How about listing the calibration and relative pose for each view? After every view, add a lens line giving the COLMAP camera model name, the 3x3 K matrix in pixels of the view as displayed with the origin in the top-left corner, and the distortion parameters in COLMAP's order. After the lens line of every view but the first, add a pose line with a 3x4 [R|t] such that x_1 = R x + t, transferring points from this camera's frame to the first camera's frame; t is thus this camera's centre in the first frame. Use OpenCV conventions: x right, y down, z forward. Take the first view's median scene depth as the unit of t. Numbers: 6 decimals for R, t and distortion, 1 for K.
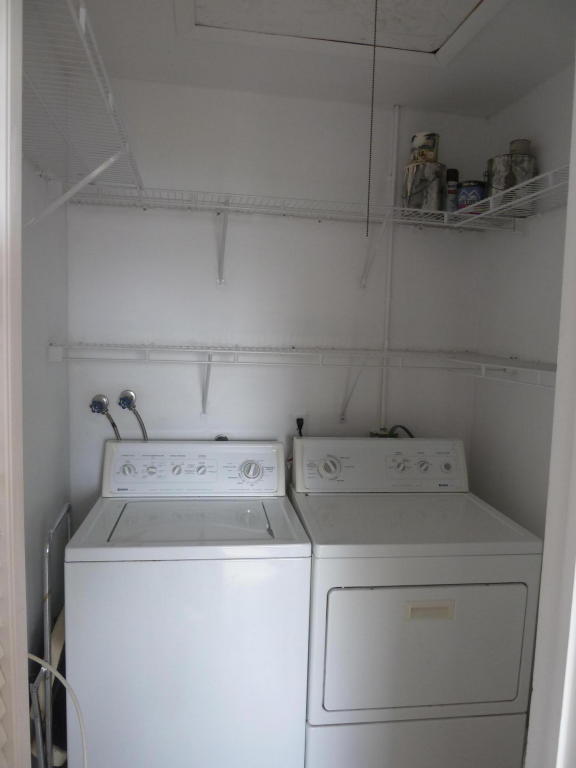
lens RADIAL K [[576.4, 0, 288.0], [0, 576.4, 384.0], [0, 0, 1]] dist [-0.036082, 0.009535]
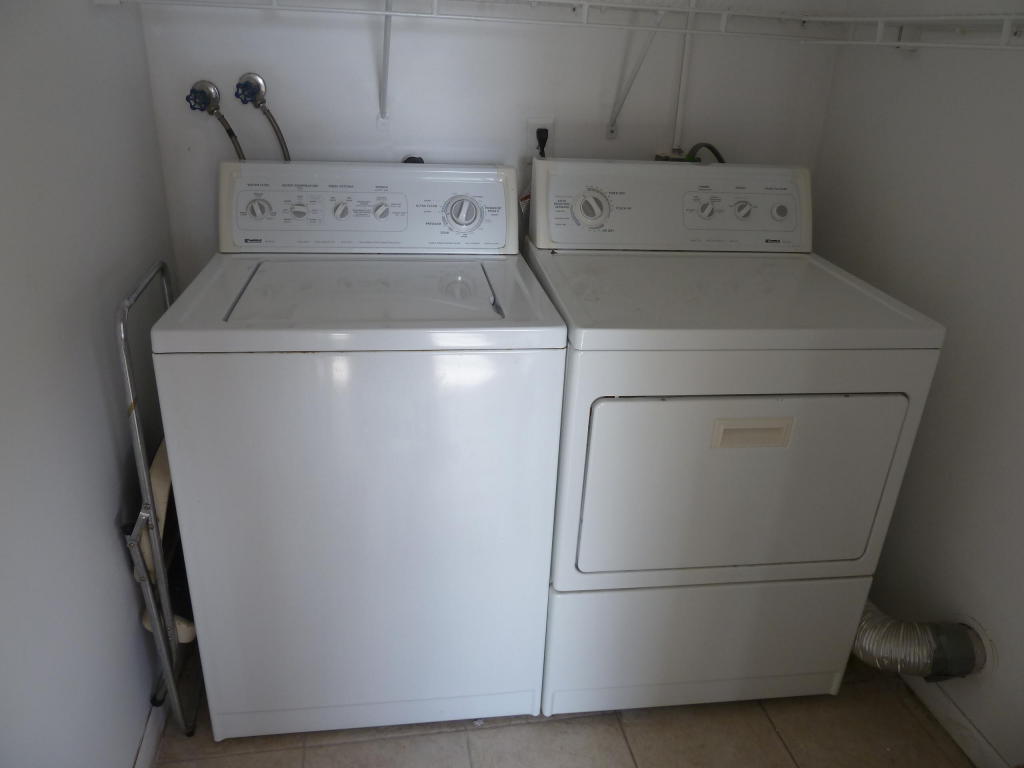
lens RADIAL K [[768.6, 0, 512.0], [0, 768.6, 384.0], [0, 0, 1]] dist [-0.036082, 0.009535]
pose [[0.999903, 0.009354, 0.010331, -0.018843], [-0.012220, 0.944878, 0.327195, 0.056606], [-0.006701, -0.327290, 0.944900, 0.174064]]
